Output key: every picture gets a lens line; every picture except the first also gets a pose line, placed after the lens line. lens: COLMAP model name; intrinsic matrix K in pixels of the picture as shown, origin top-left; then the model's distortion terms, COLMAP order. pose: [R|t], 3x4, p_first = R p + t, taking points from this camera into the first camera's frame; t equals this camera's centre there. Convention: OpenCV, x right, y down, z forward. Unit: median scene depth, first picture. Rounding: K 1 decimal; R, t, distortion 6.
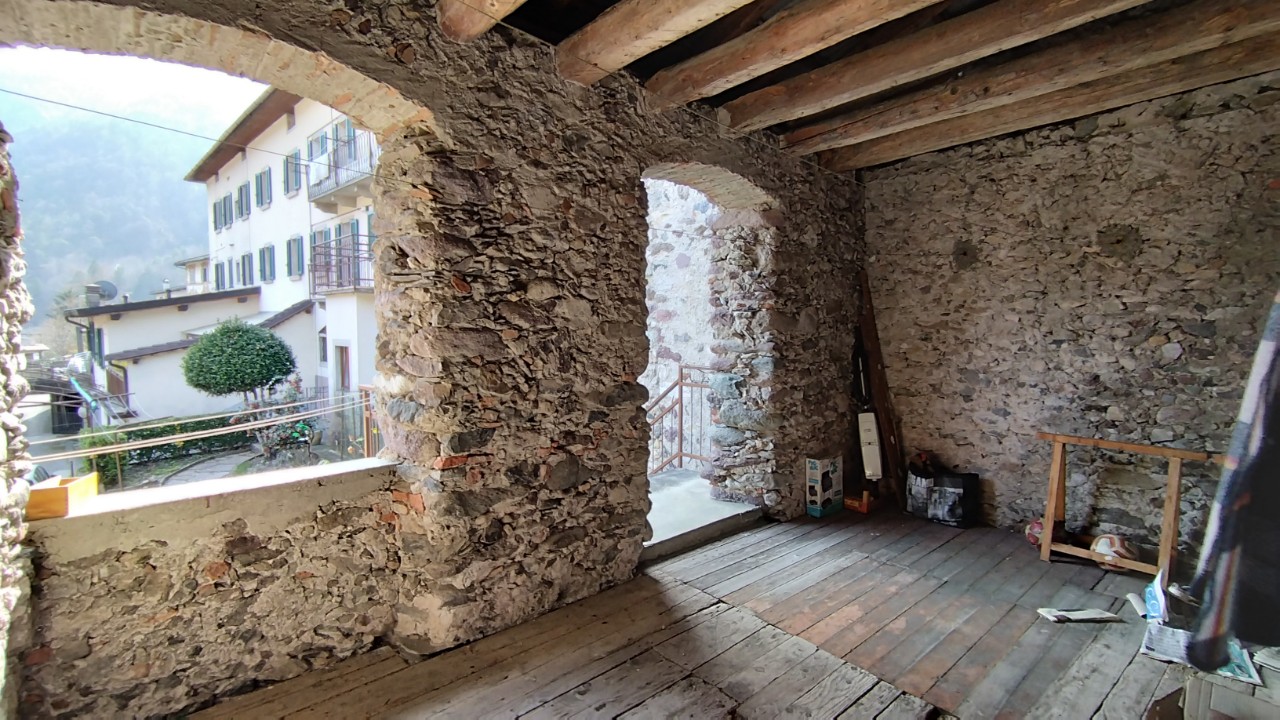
lens RADIAL K [[580.5, 0, 640.6], [0, 580.5, 362.0], [0, 0, 1]] dist [-0.004255, 0.000605]
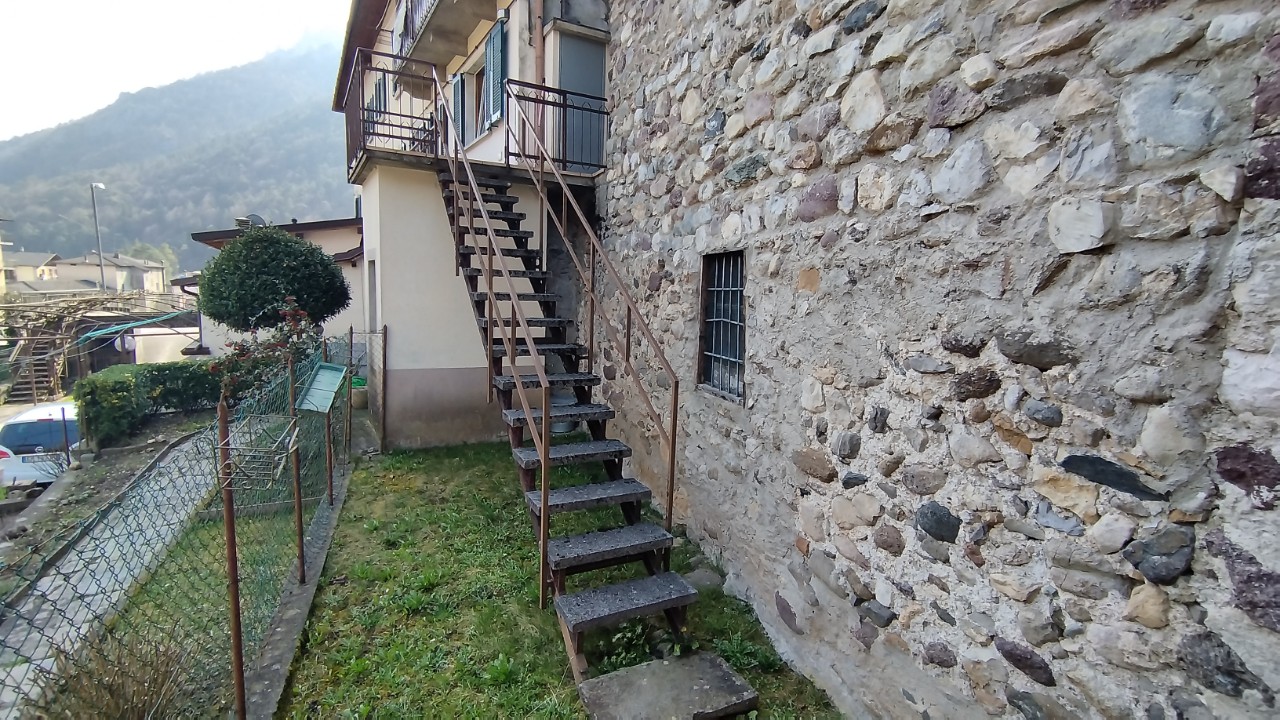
lens RADIAL K [[580.5, 0, 635.0], [0, 580.5, 368.0], [0, 0, 1]] dist [-0.004255, 0.000605]
pose [[0.961640, 0.068430, -0.265642, -0.113241], [-0.050147, 0.995921, 0.075013, 0.044412], [0.269691, -0.058815, 0.961149, 0.771355]]
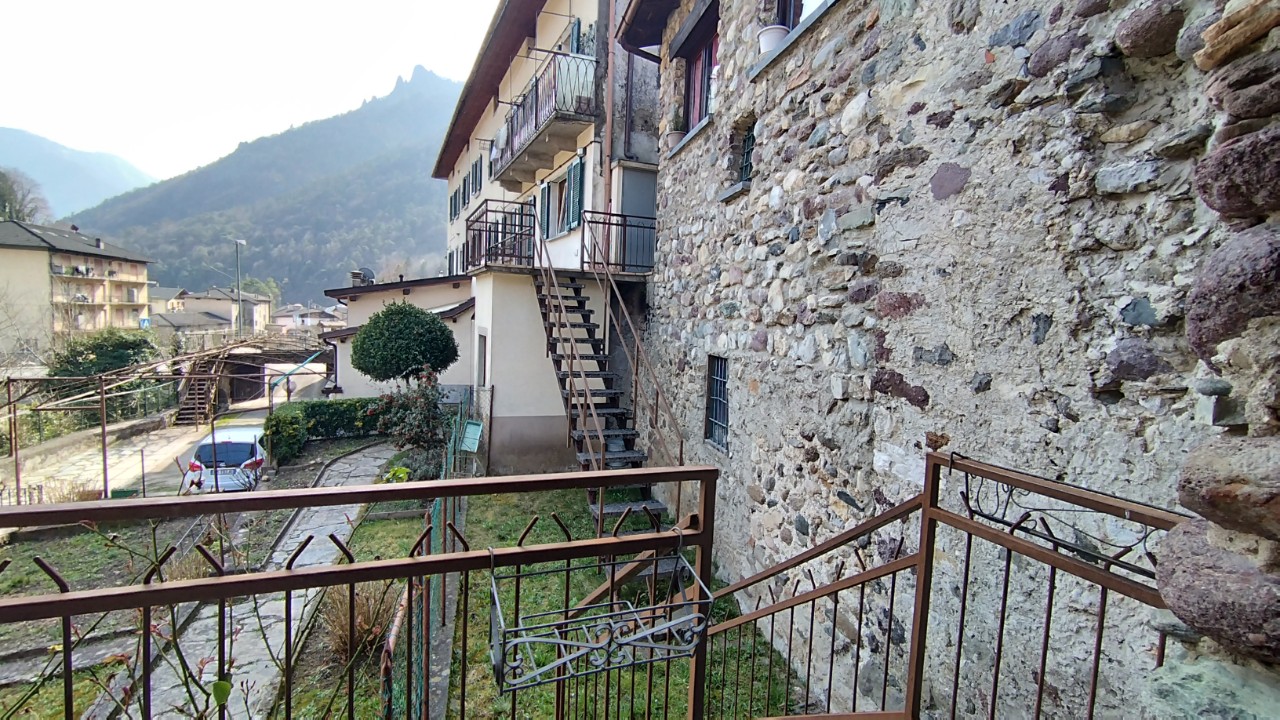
lens RADIAL K [[580.5, 0, 636.5], [0, 580.5, 362.3], [0, 0, 1]] dist [-0.004255, 0.000605]
pose [[0.926302, 0.066017, -0.370954, 0.024297], [-0.063787, 0.997796, 0.018293, -0.028493], [0.371344, 0.006717, 0.928471, 0.478130]]
